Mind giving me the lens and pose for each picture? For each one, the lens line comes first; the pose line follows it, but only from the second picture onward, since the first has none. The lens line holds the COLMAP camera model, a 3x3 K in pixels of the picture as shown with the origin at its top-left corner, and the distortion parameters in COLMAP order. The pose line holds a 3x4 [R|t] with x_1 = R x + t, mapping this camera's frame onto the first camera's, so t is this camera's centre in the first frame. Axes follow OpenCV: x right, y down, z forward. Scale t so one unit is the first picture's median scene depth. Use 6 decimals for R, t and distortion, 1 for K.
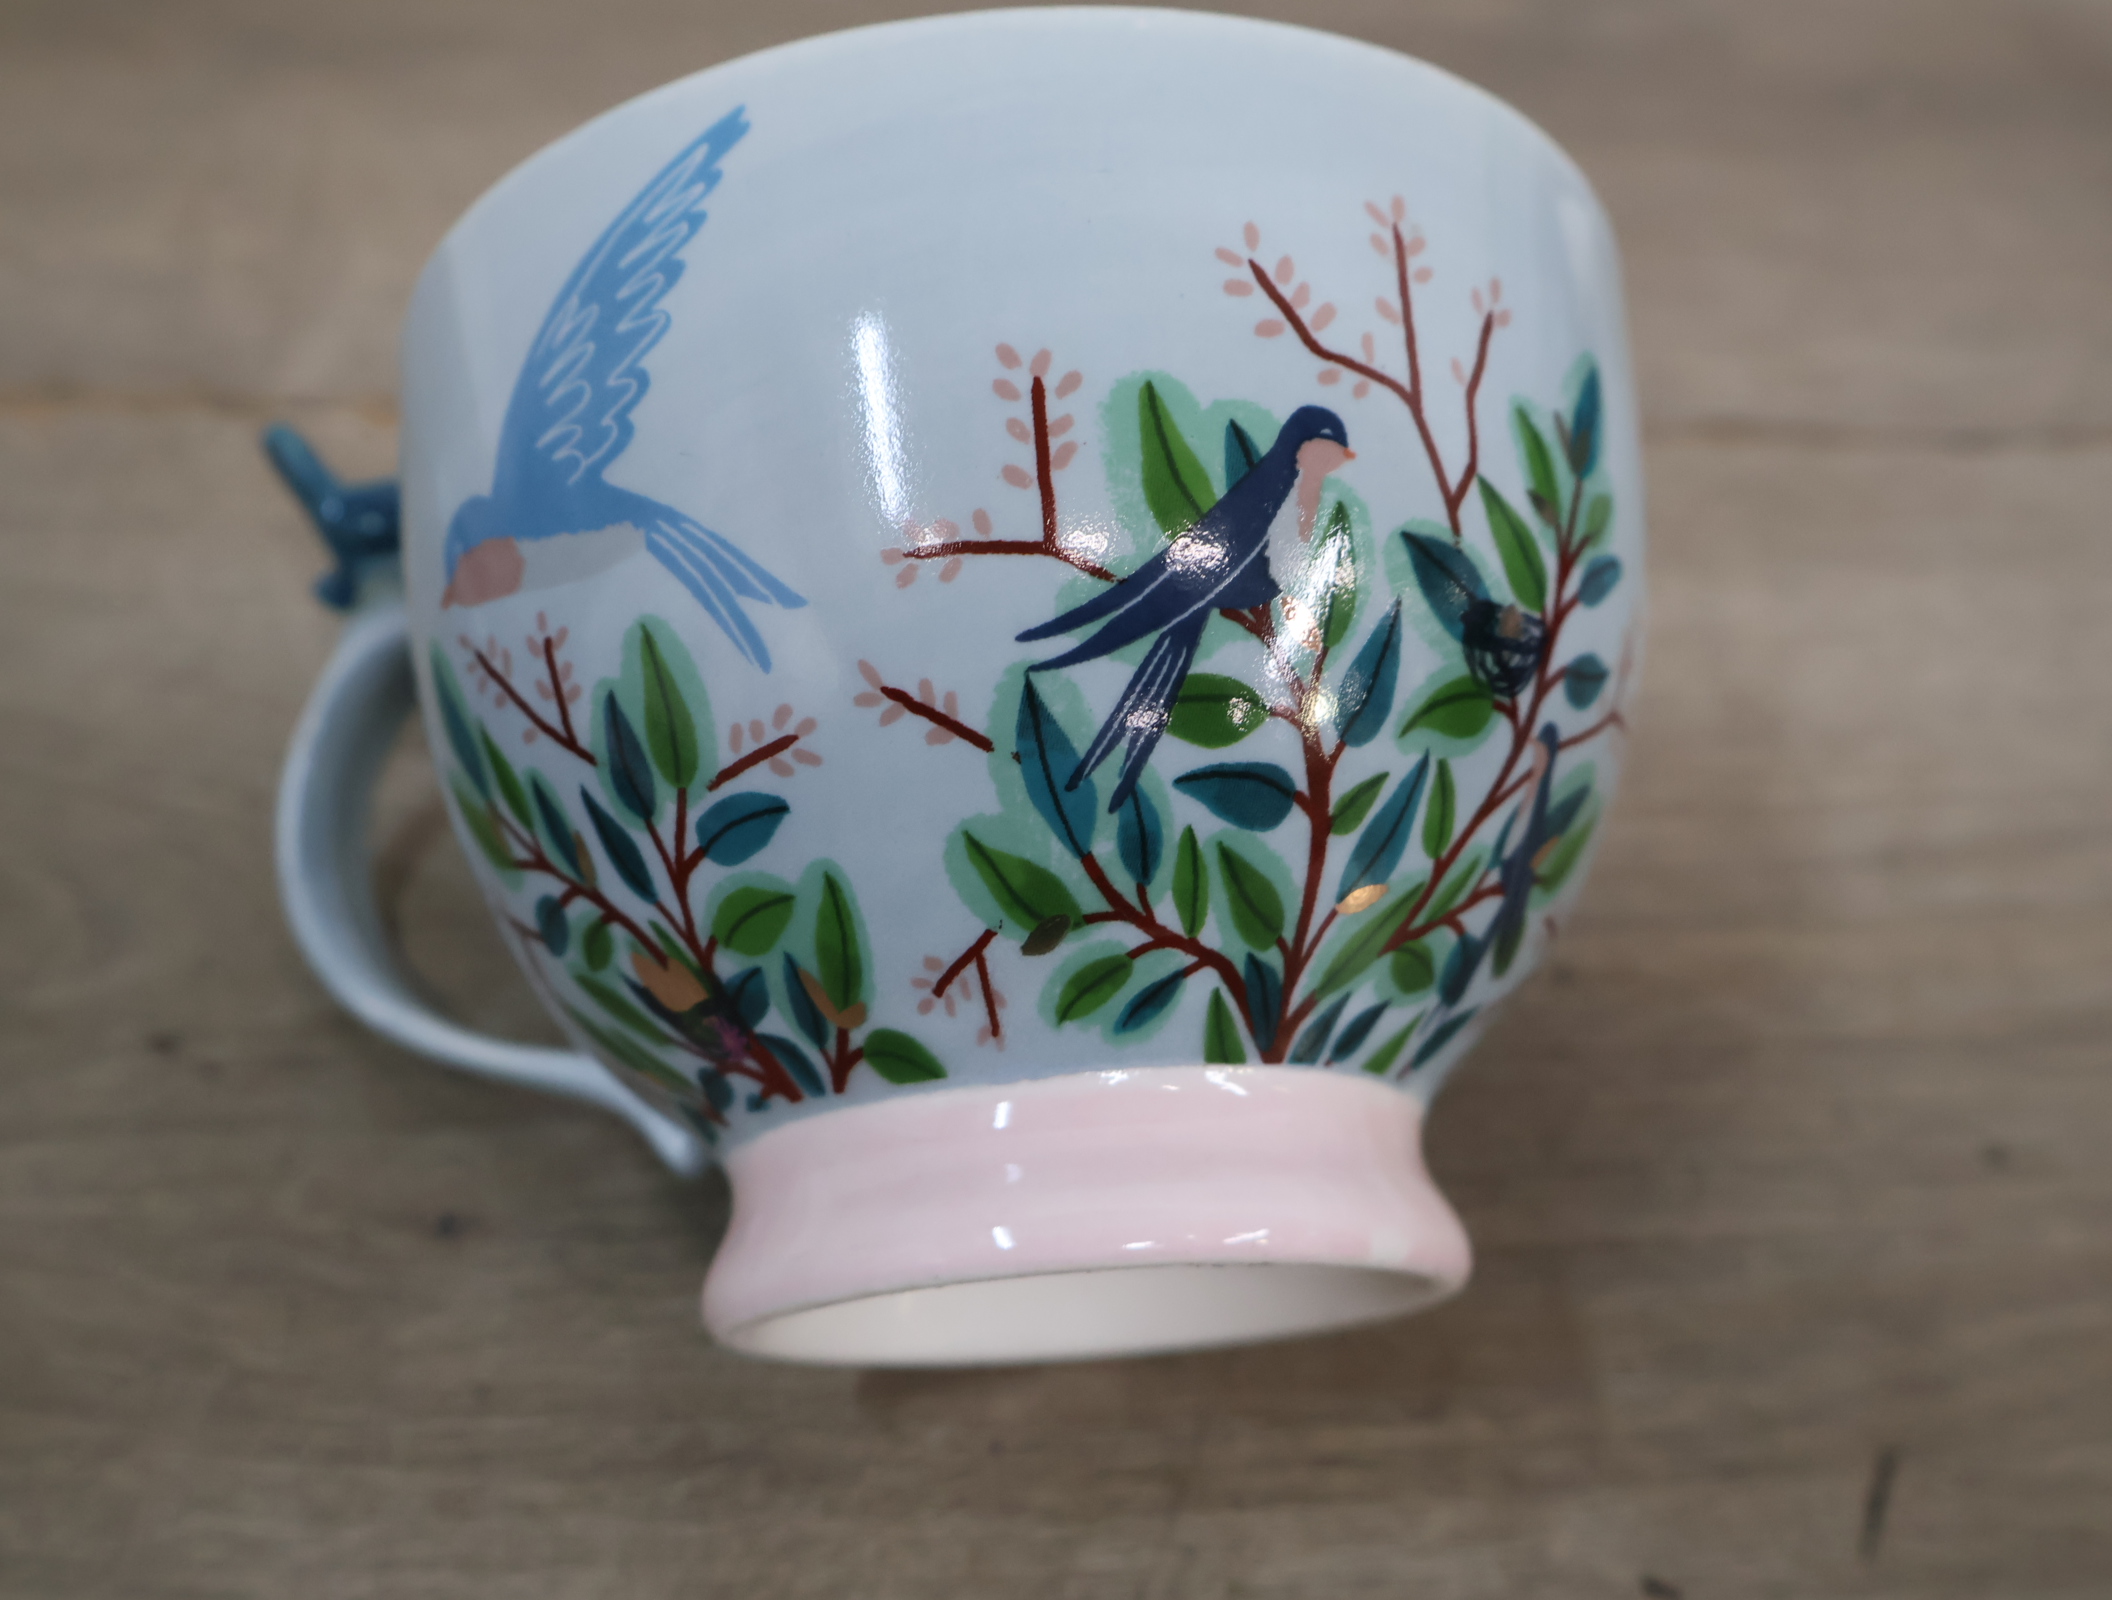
lens RADIAL K [[2373.5, 0, 1057.8], [0, 2373.5, 821.0], [0, 0, 1]] dist [0.029035, -0.002772]
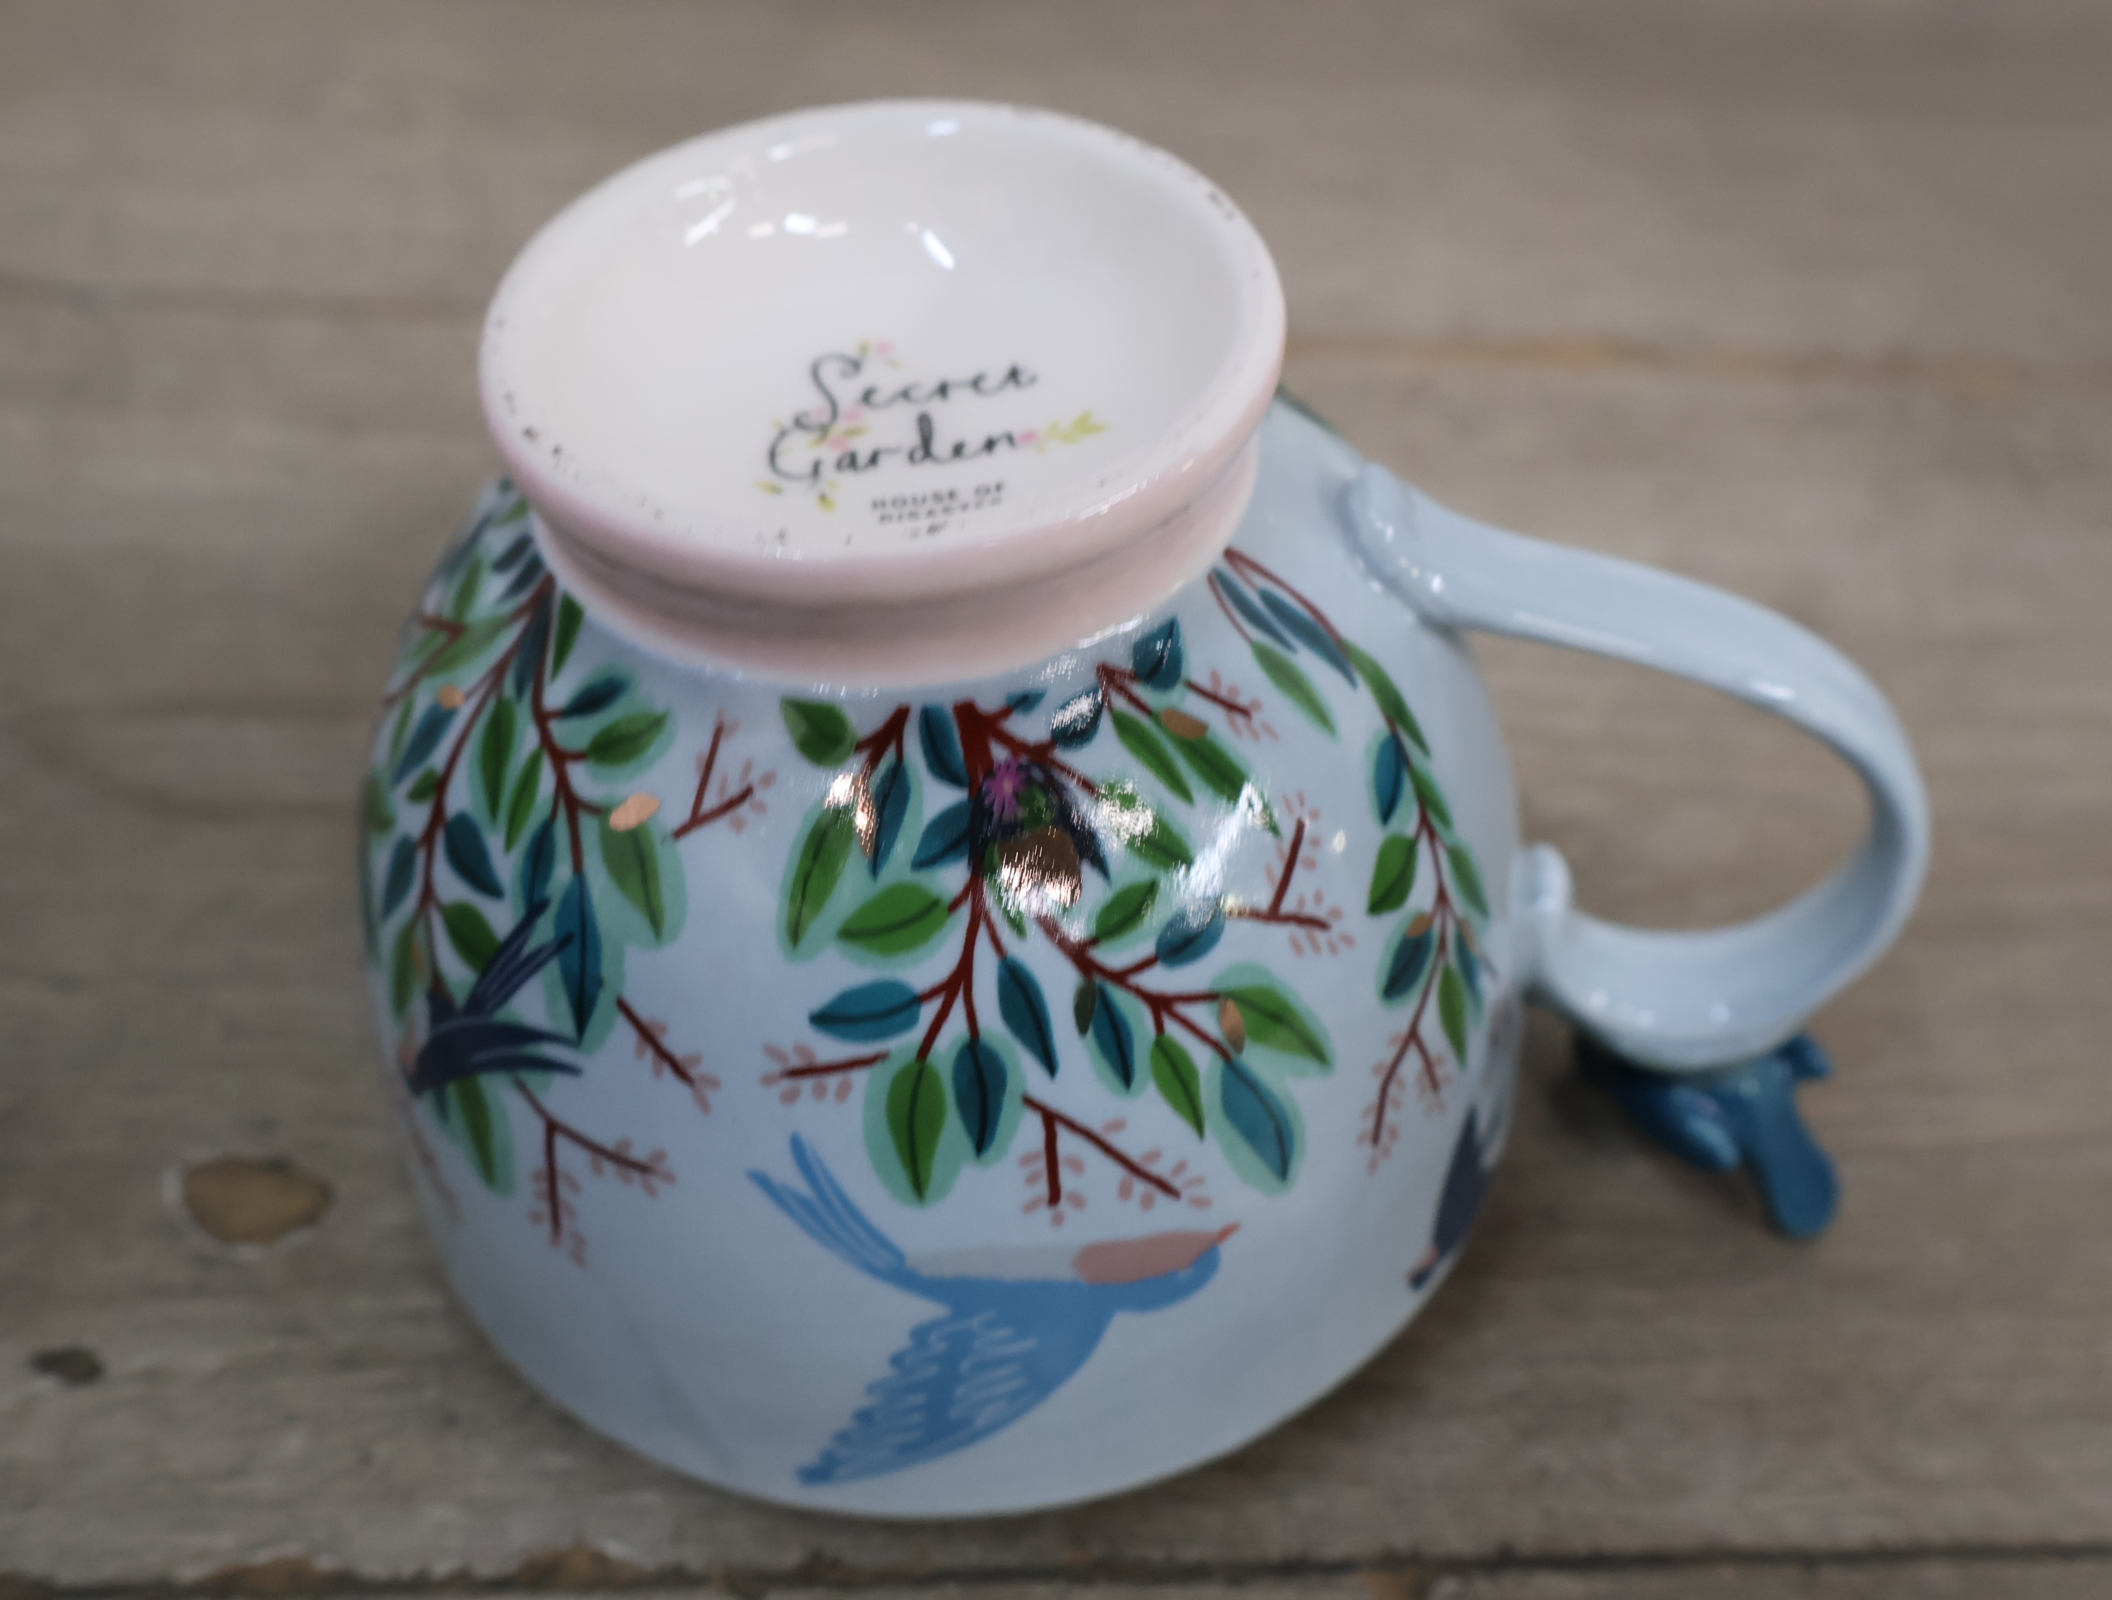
lens RADIAL K [[2373.5, 0, 1057.8], [0, 2373.5, 821.0], [0, 0, 1]] dist [0.029035, -0.002772]
pose [[-0.845799, -0.402143, 0.350577, -0.526276], [0.190226, -0.841259, -0.506060, 0.603842], [0.498435, -0.361337, 0.788035, 0.257072]]
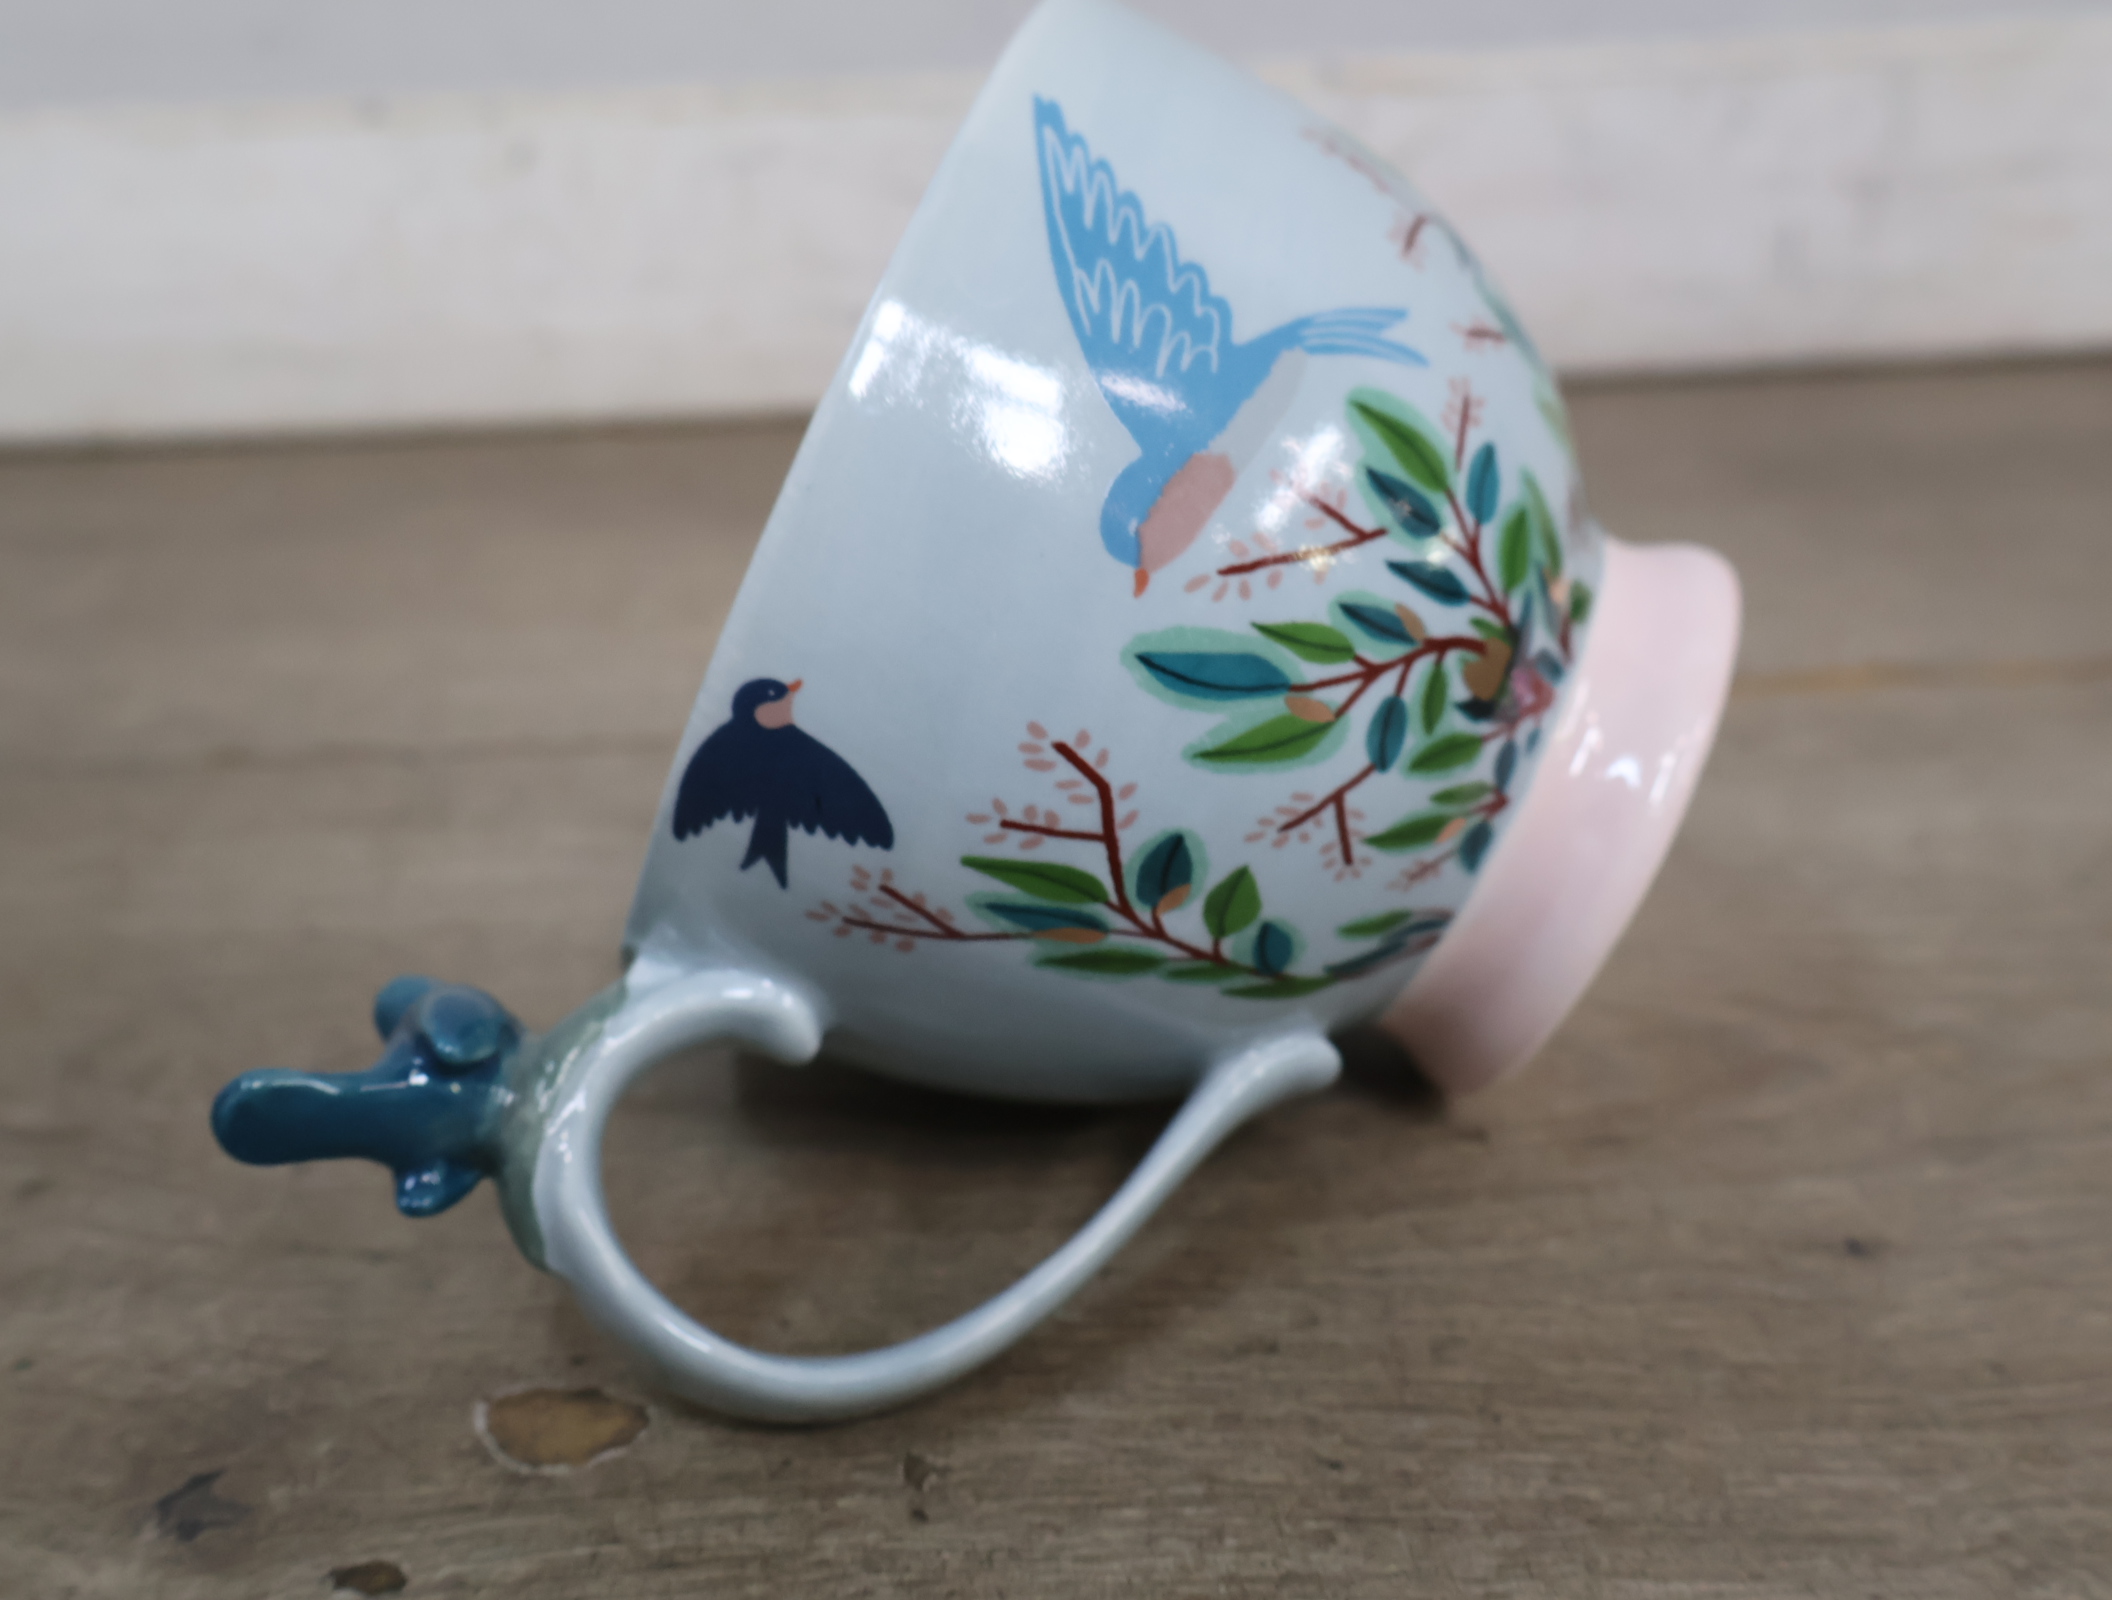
lens RADIAL K [[2373.5, 0, 1057.8], [0, 2373.5, 821.0], [0, 0, 1]] dist [0.029035, -0.002772]
pose [[0.257764, -0.462238, 0.848466, -1.333812], [0.724901, 0.673100, 0.146474, -0.223647], [-0.638808, 0.577298, 0.508578, 0.600610]]
